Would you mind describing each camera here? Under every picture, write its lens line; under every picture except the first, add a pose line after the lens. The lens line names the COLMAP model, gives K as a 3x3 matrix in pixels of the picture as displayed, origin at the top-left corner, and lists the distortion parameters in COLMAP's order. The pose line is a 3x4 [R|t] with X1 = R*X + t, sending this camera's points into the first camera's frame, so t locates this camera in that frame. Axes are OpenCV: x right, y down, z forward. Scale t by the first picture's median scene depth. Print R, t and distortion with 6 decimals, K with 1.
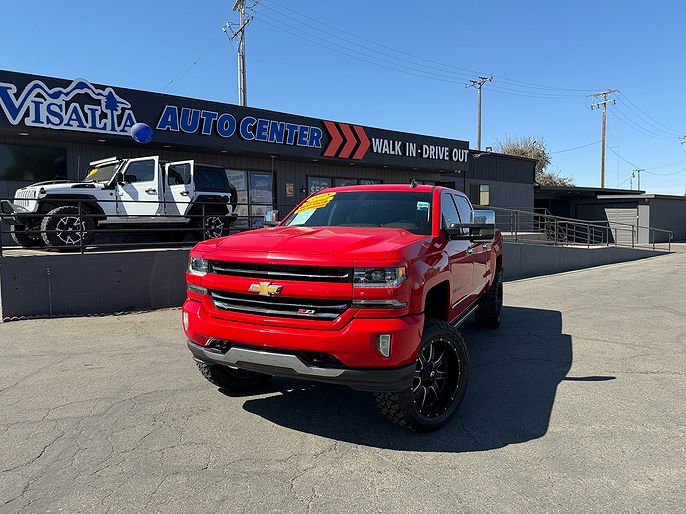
lens RADIAL K [[493.5, 0, 343.0], [0, 493.5, 257.0], [0, 0, 1]] dist [0.036216, -0.082905]
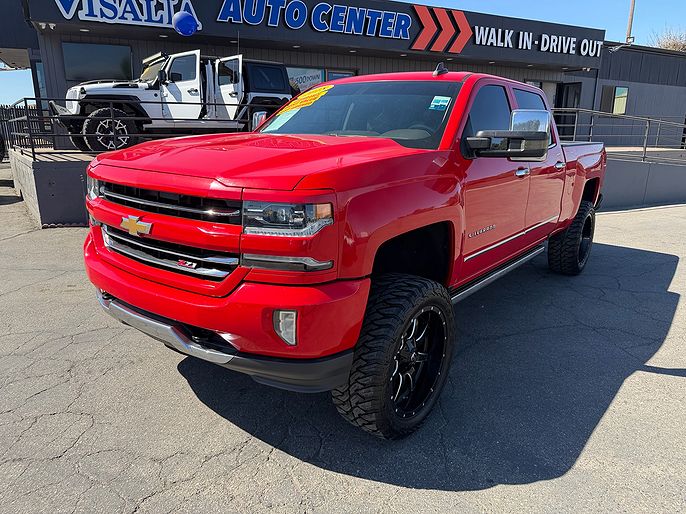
lens RADIAL K [[482.5, 0, 340.2], [0, 482.5, 269.5], [0, 0, 1]] dist [0.009917, -0.027666]
pose [[0.970132, 0.079152, -0.229299, 0.087905], [-0.029522, 0.976765, 0.212268, -0.008270], [0.240773, -0.199159, 0.949928, 0.137010]]
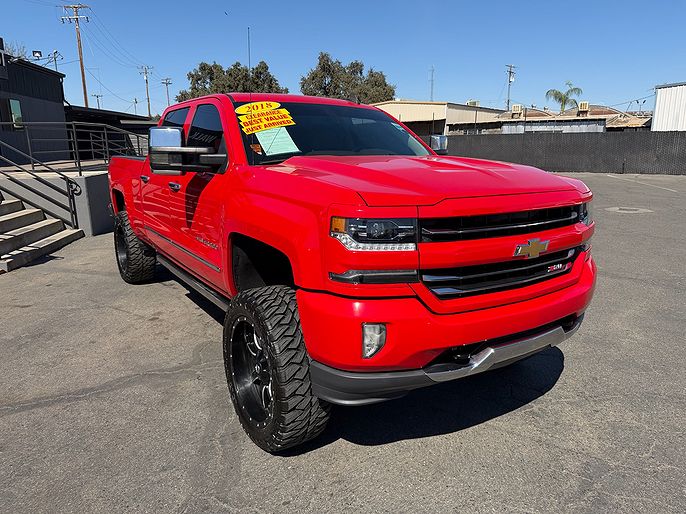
lens RADIAL K [[493.5, 0, 343.0], [0, 493.5, 257.0], [0, 0, 1]] dist [0.036216, -0.082905]
pose [[0.516127, -0.182171, 0.836915, -0.281372], [0.057570, 0.982289, 0.178311, -0.020246], [-0.854575, -0.043851, 0.517473, 0.278494]]
